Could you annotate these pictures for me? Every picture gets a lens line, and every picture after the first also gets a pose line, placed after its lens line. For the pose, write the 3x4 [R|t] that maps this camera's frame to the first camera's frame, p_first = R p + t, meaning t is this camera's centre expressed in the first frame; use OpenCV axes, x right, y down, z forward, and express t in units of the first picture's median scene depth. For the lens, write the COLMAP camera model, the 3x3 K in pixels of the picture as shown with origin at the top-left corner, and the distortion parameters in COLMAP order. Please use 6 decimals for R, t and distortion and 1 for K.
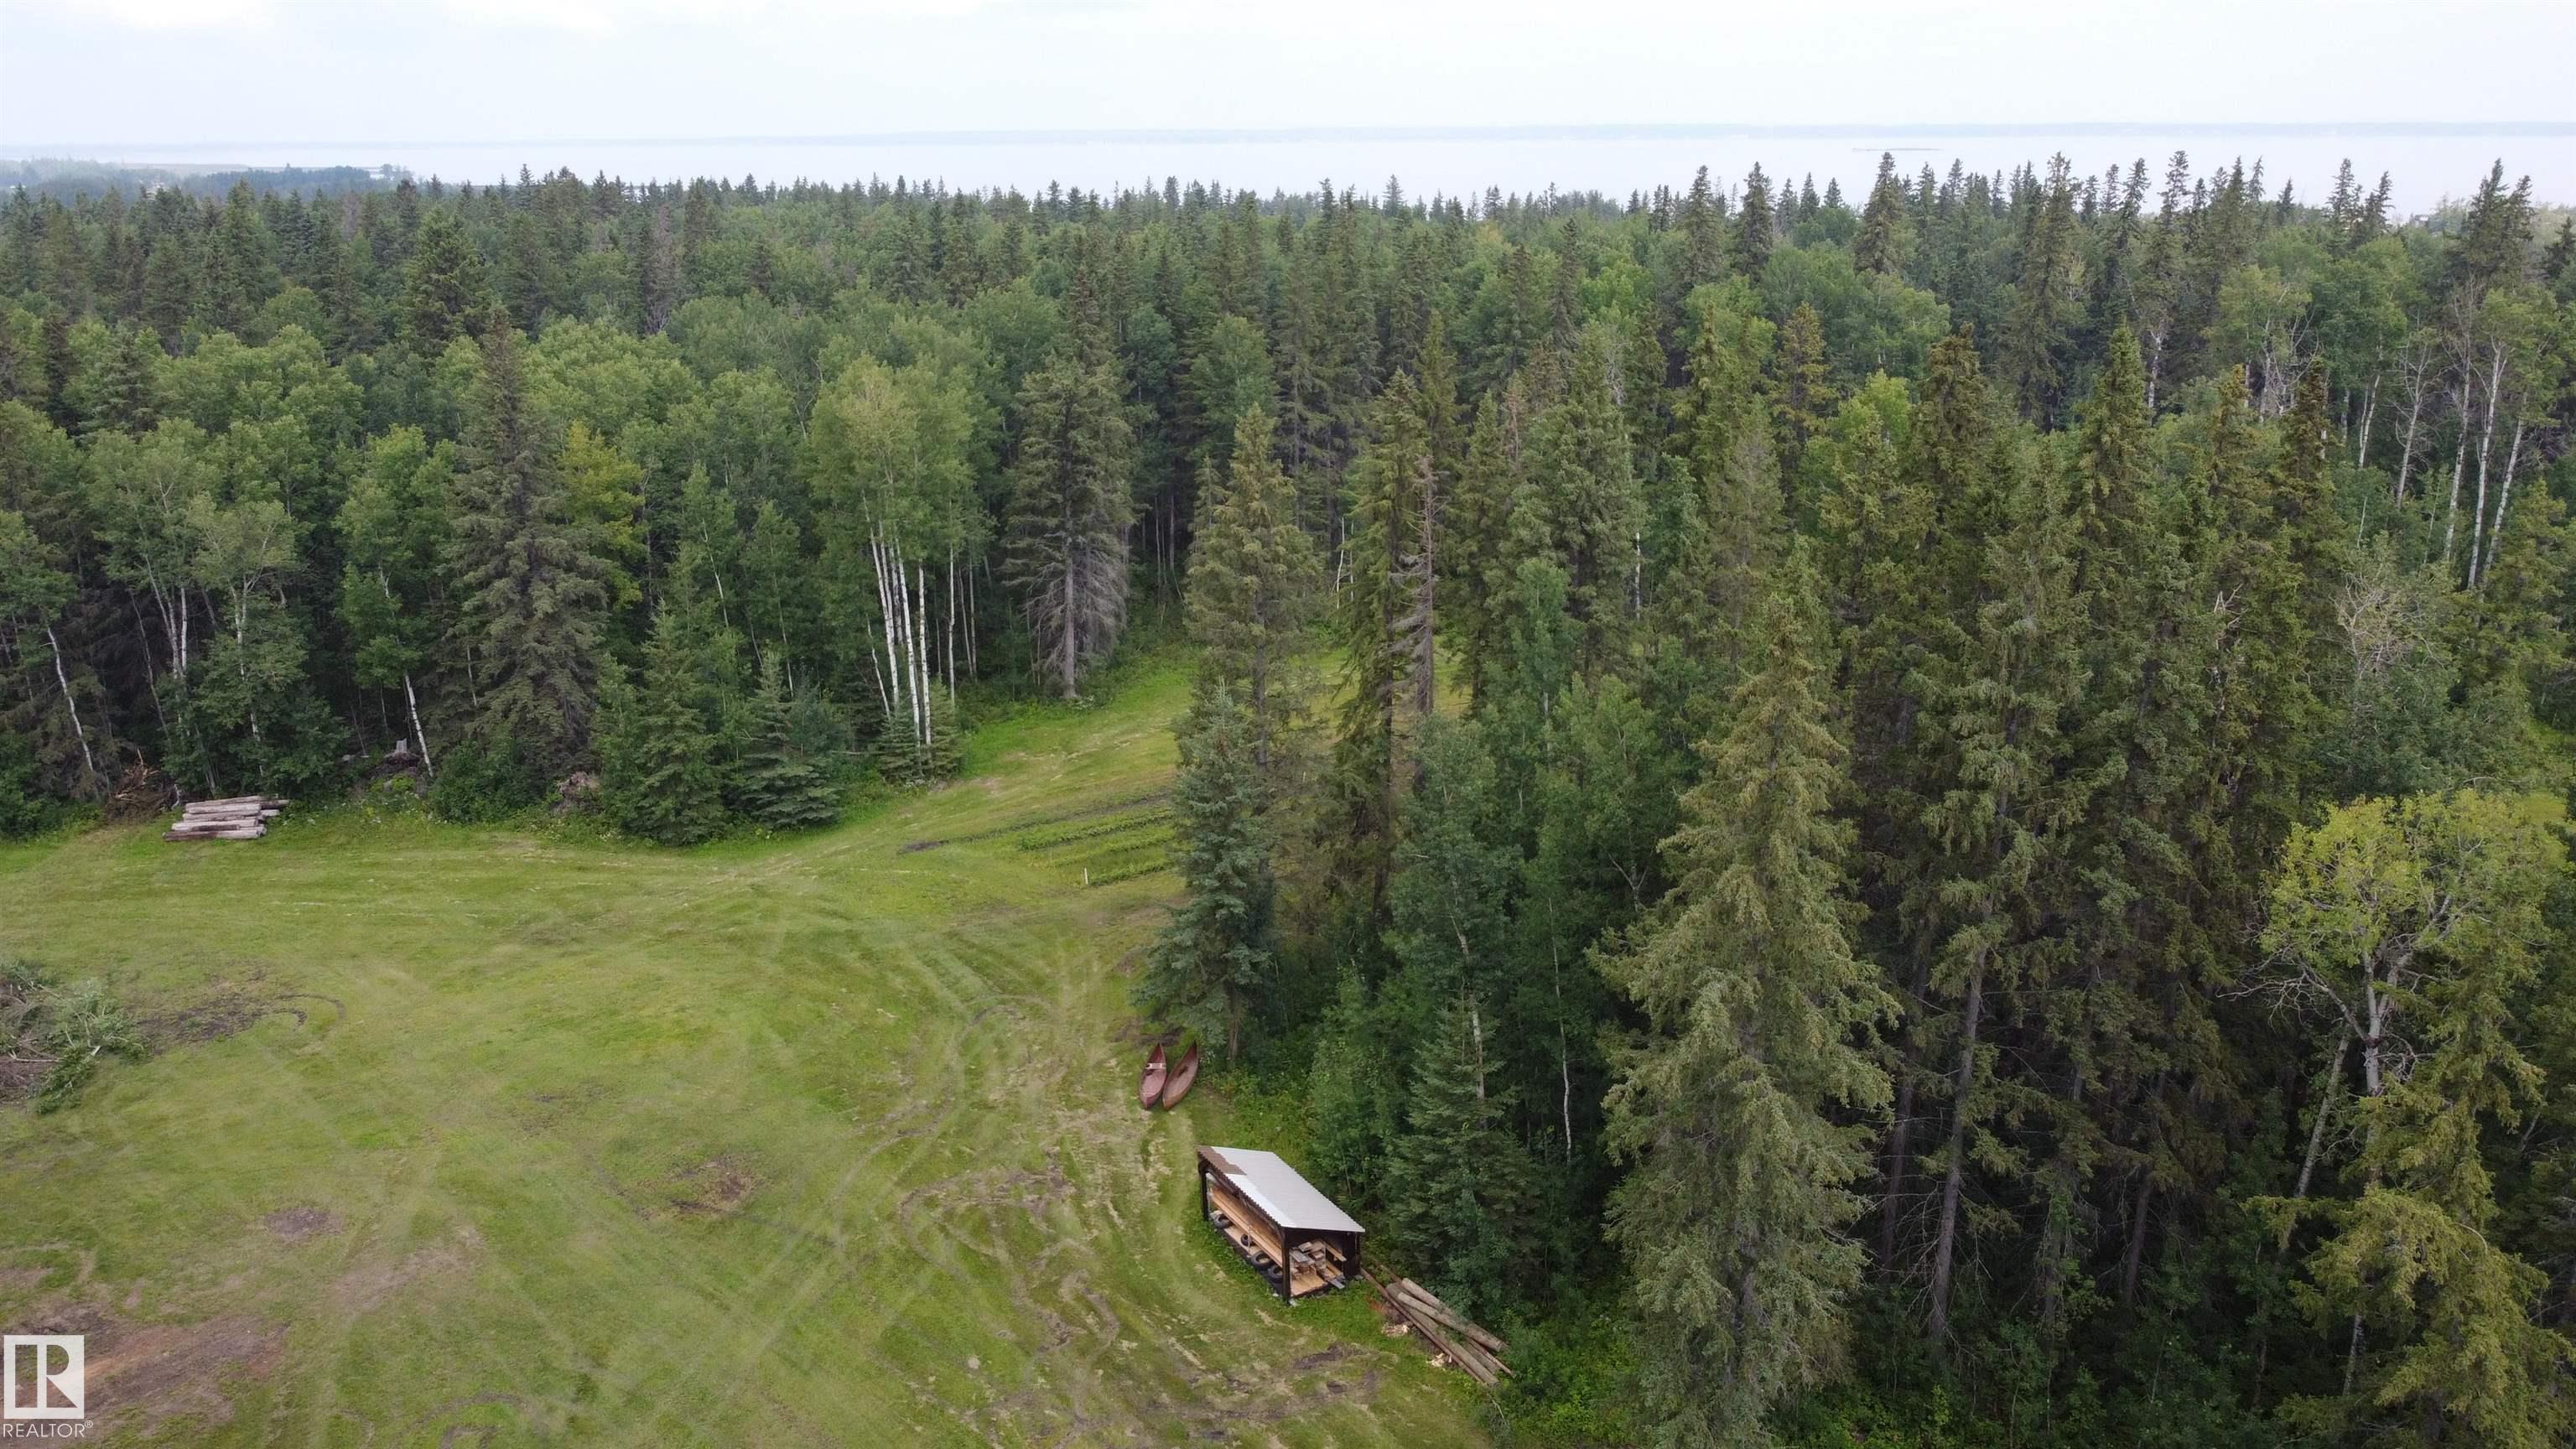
lens RADIAL K [[1959.9, 0, 1272.7], [0, 1959.9, 711.2], [0, 0, 1]] dist [0.000299, -0.005086]
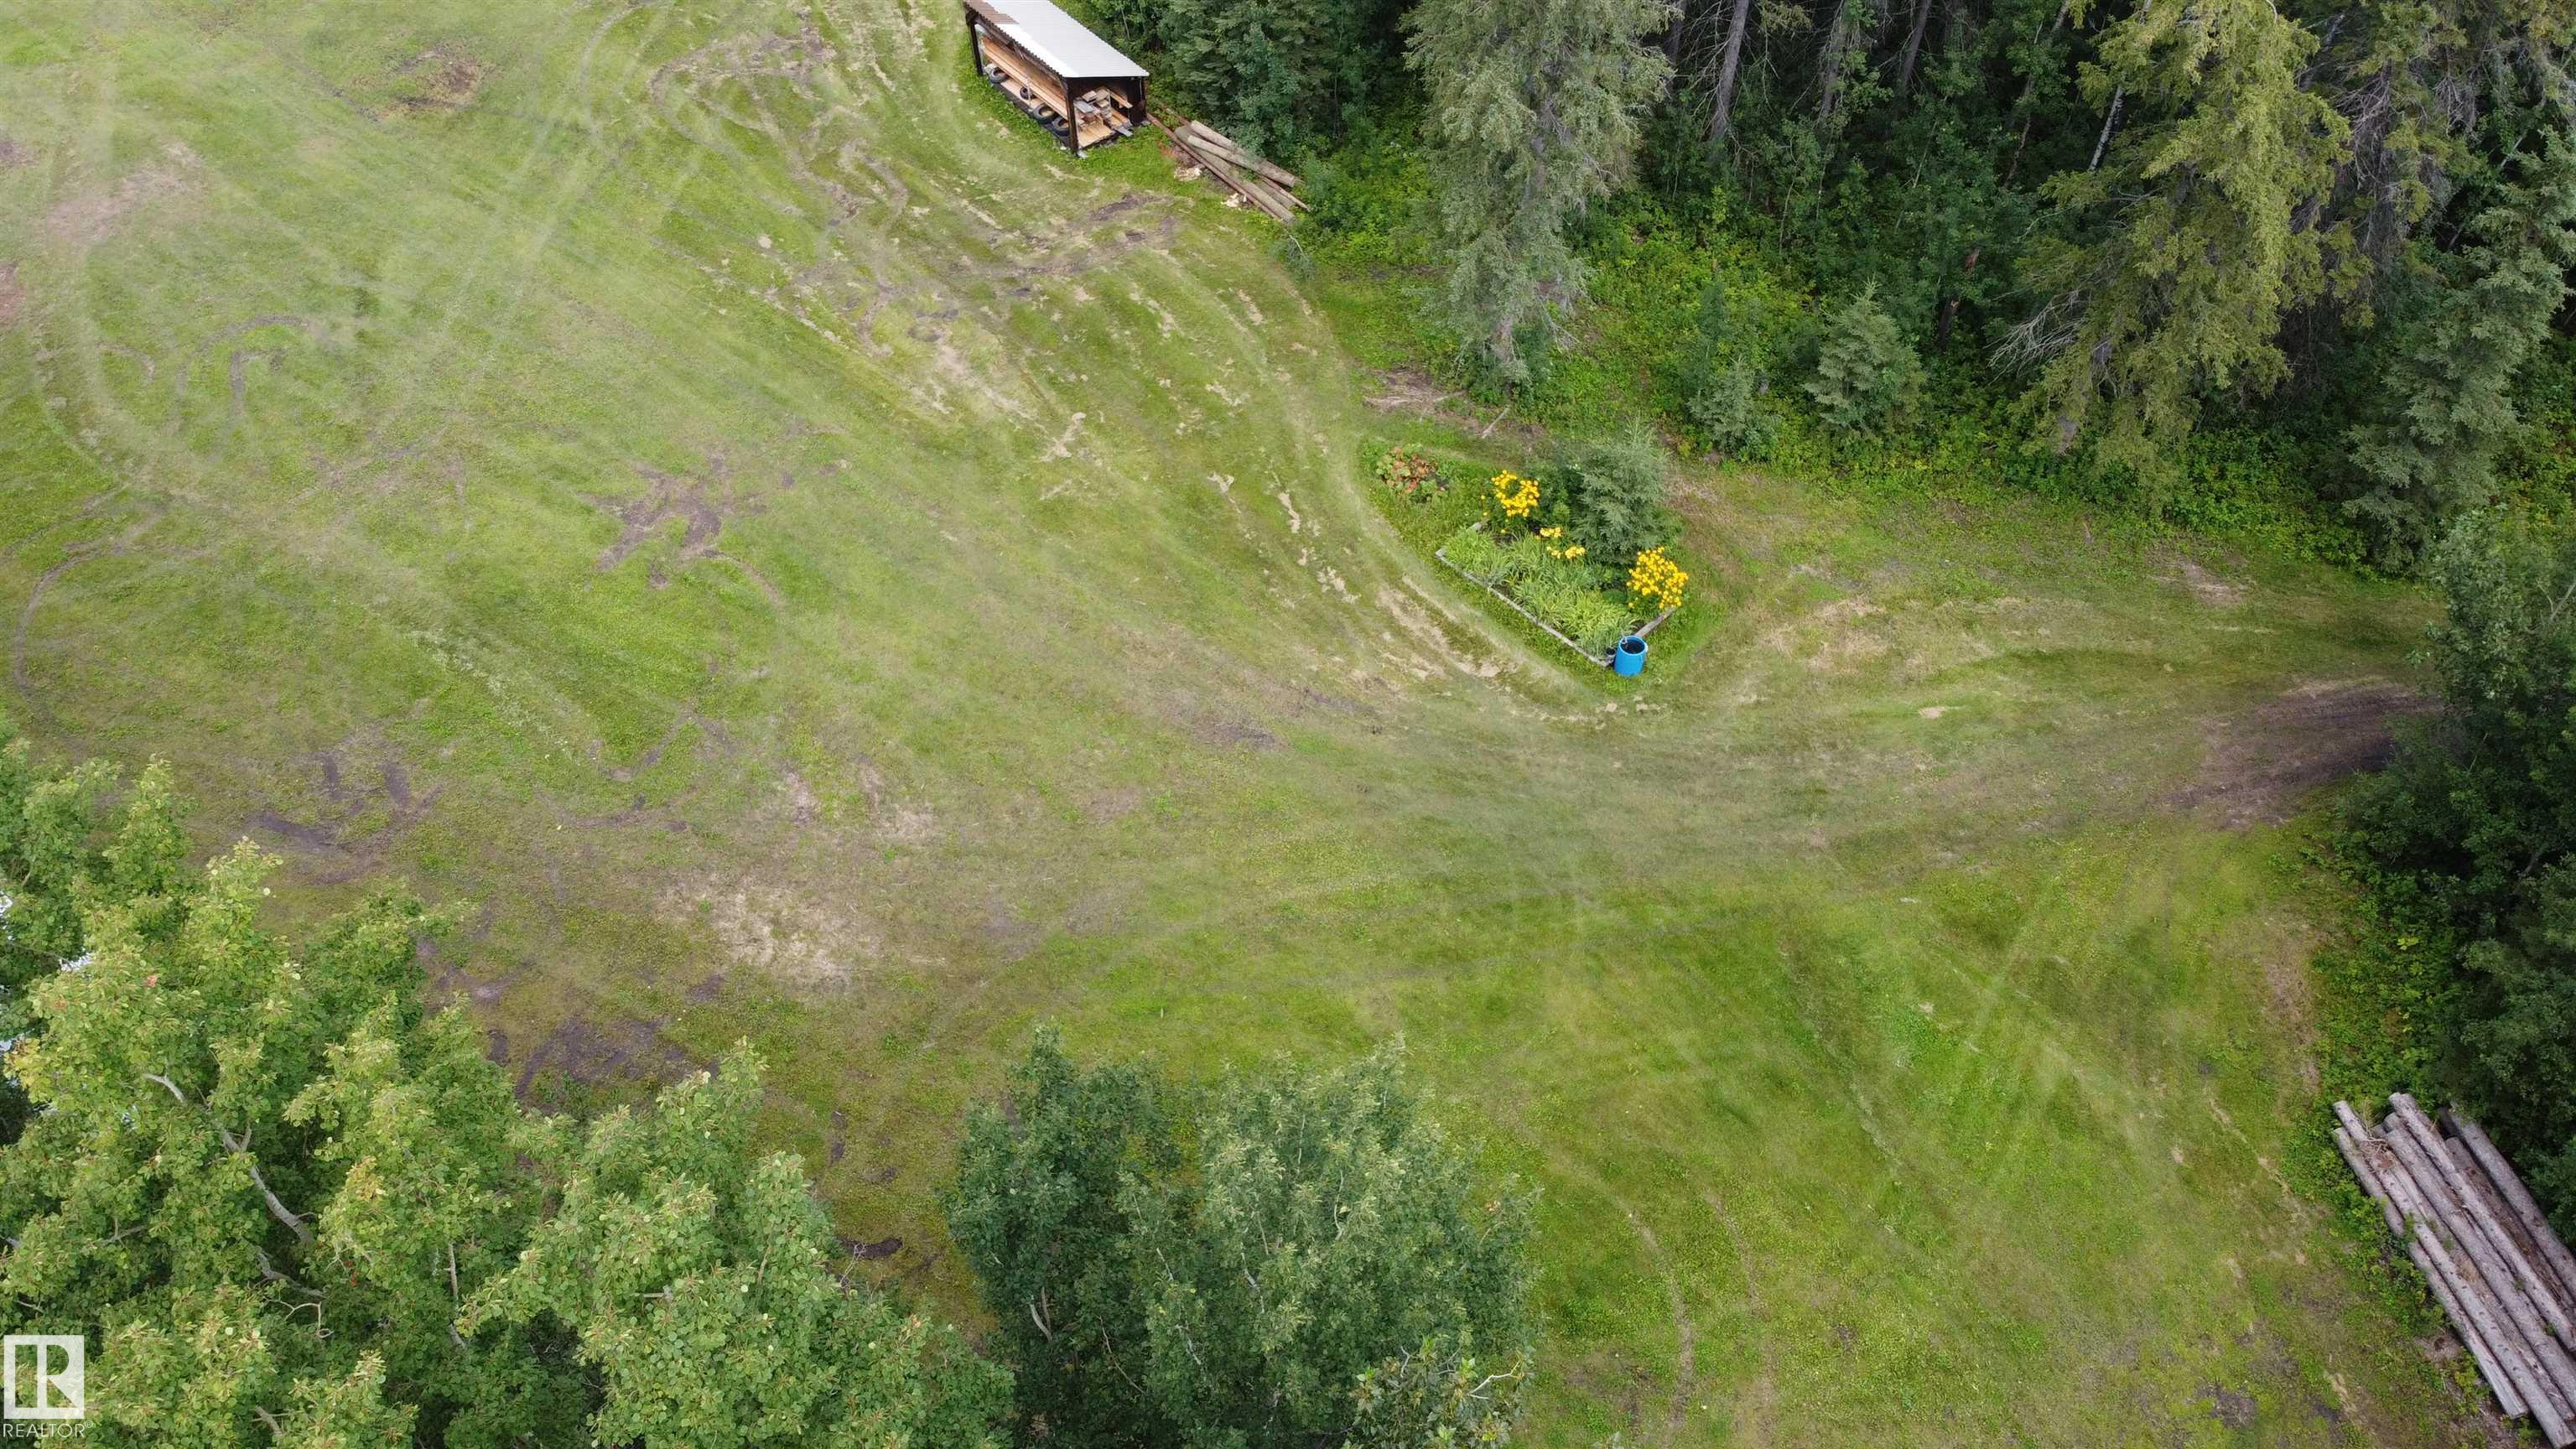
lens RADIAL K [[1959.9, 0, 1275.3], [0, 1959.9, 715.6], [0, 0, 1]] dist [0.000299, -0.005086]
pose [[0.989475, -0.107927, 0.096390, -0.013932], [0.037031, 0.832798, 0.552337, -0.002032], [-0.139886, -0.542954, 0.828029, 0.015553]]
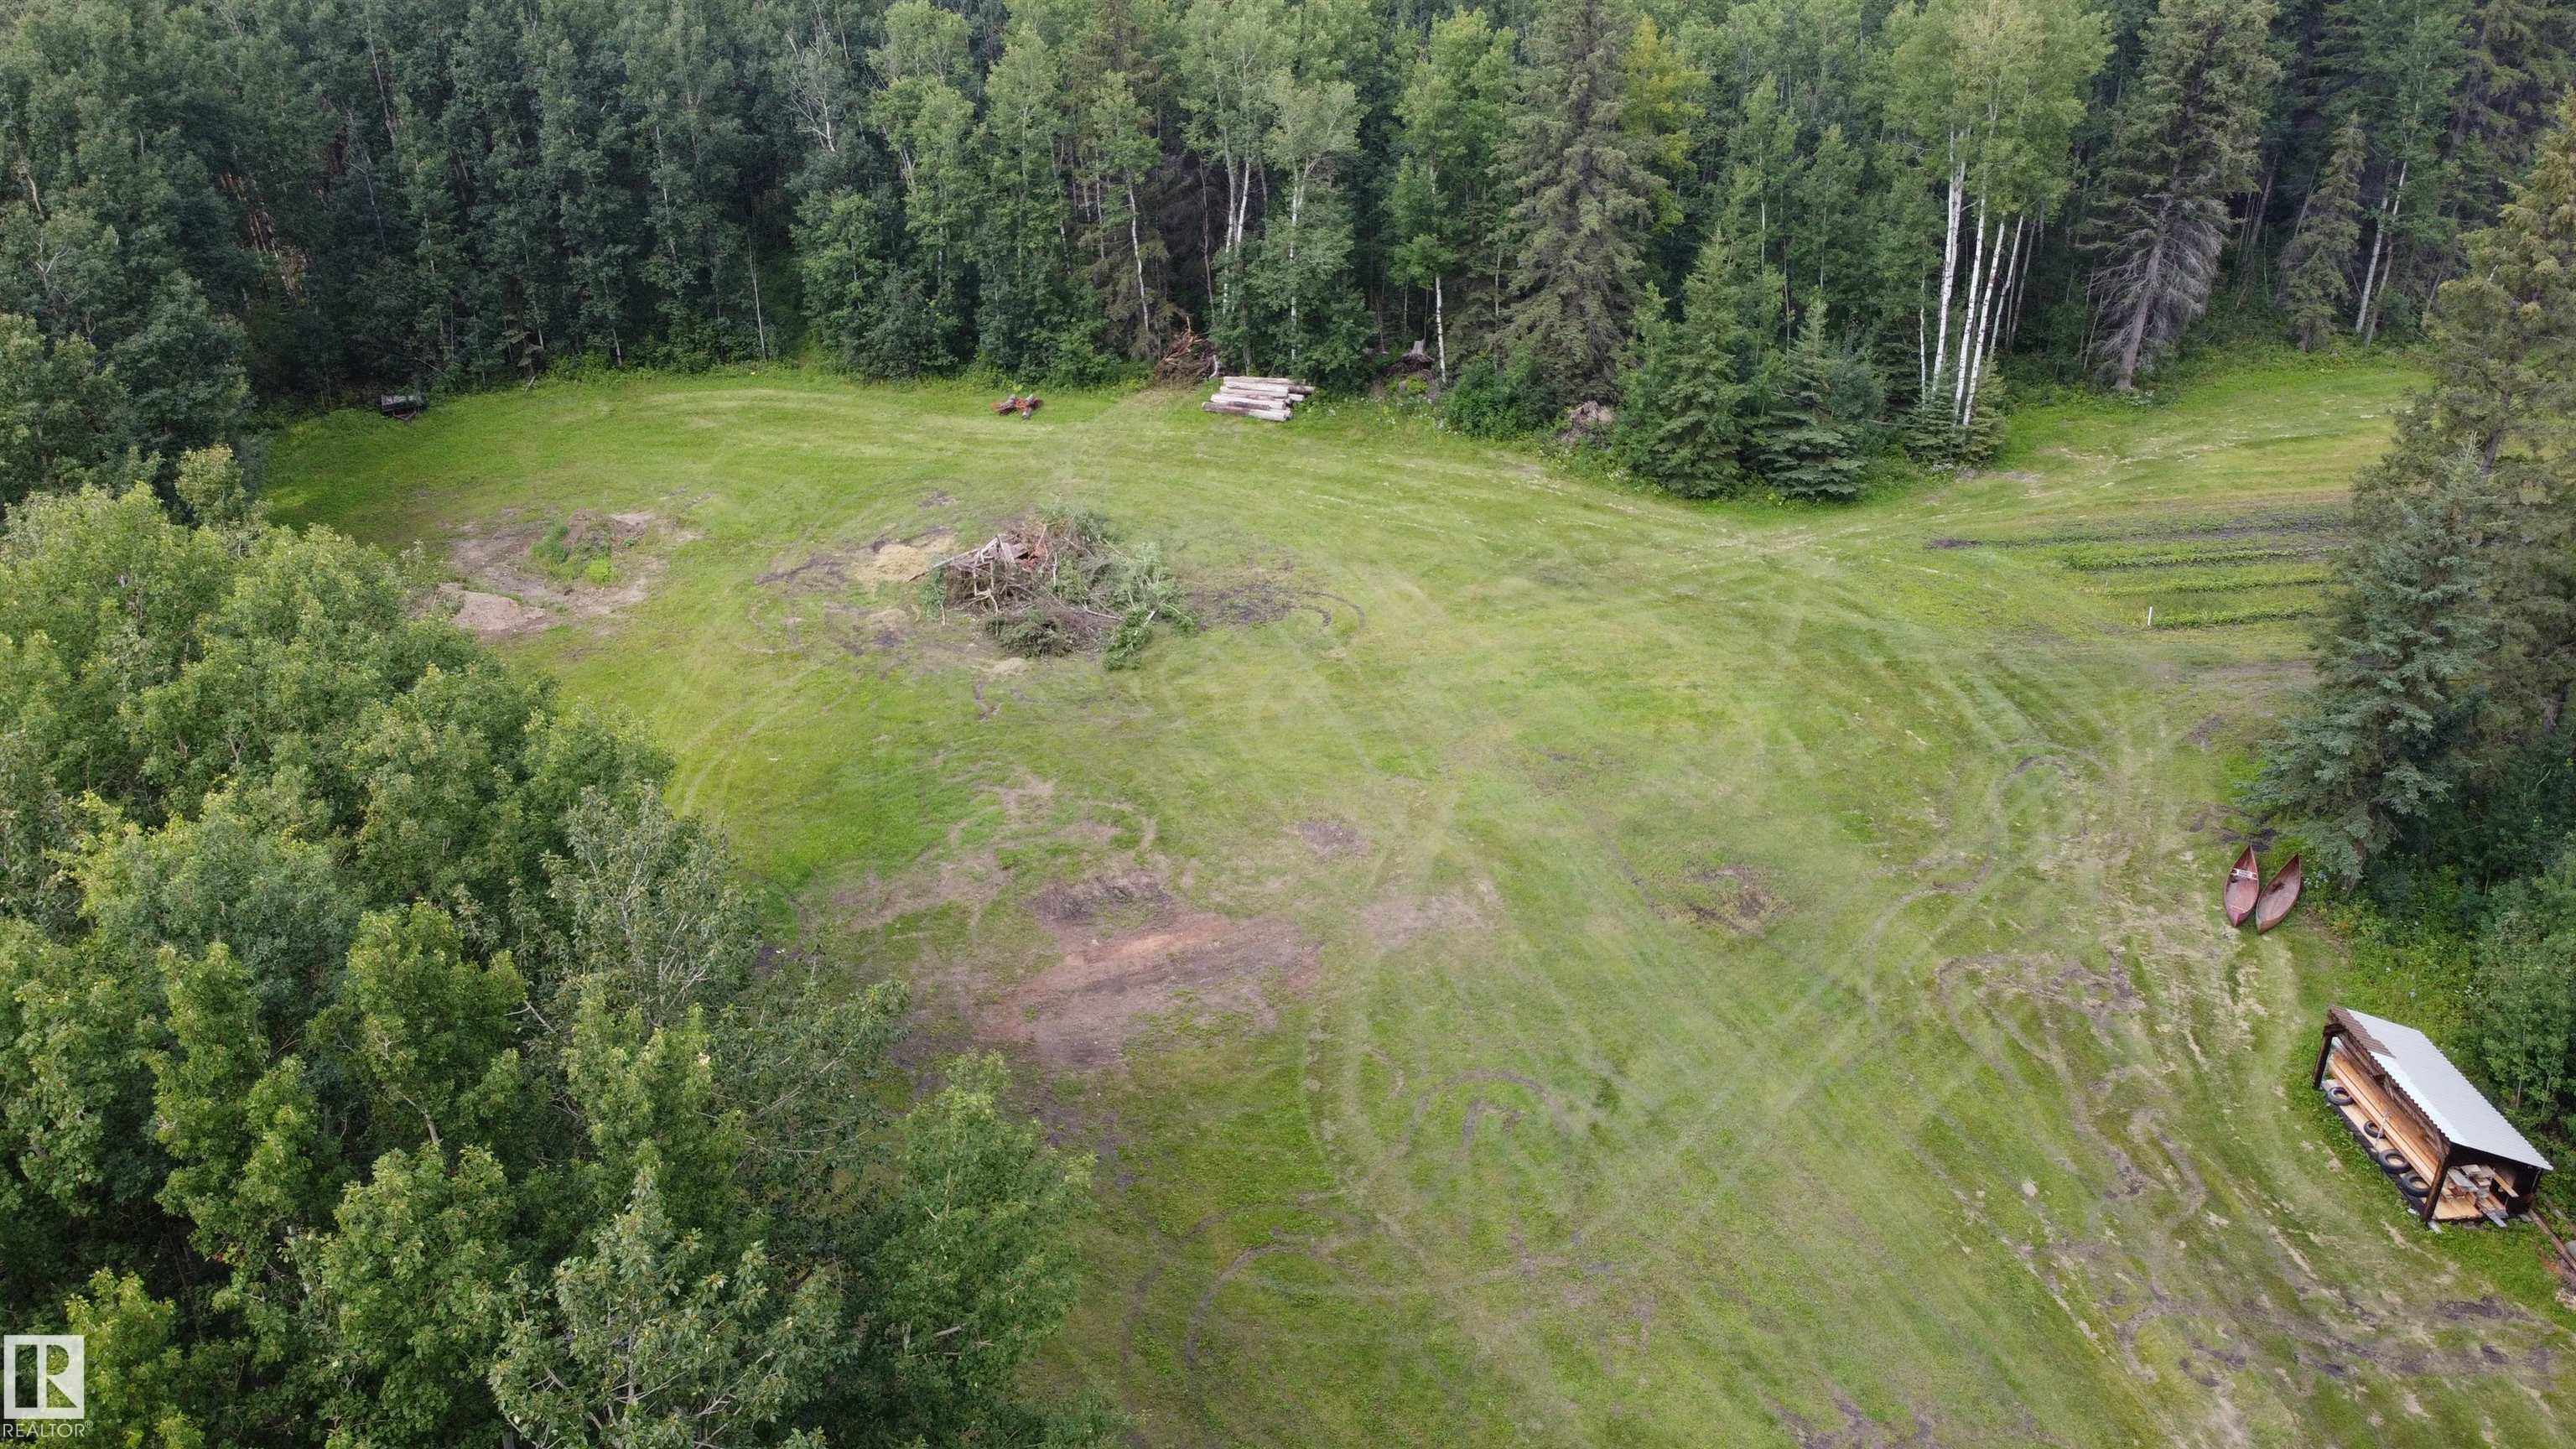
lens RADIAL K [[1959.9, 0, 1275.0], [0, 1959.9, 712.3], [0, 0, 1]] dist [0.000299, -0.005086]
pose [[0.897127, 0.209969, -0.388686, -0.112370], [-0.130292, 0.966451, 0.221351, -0.017740], [0.422123, -0.147937, 0.894386, 0.070919]]
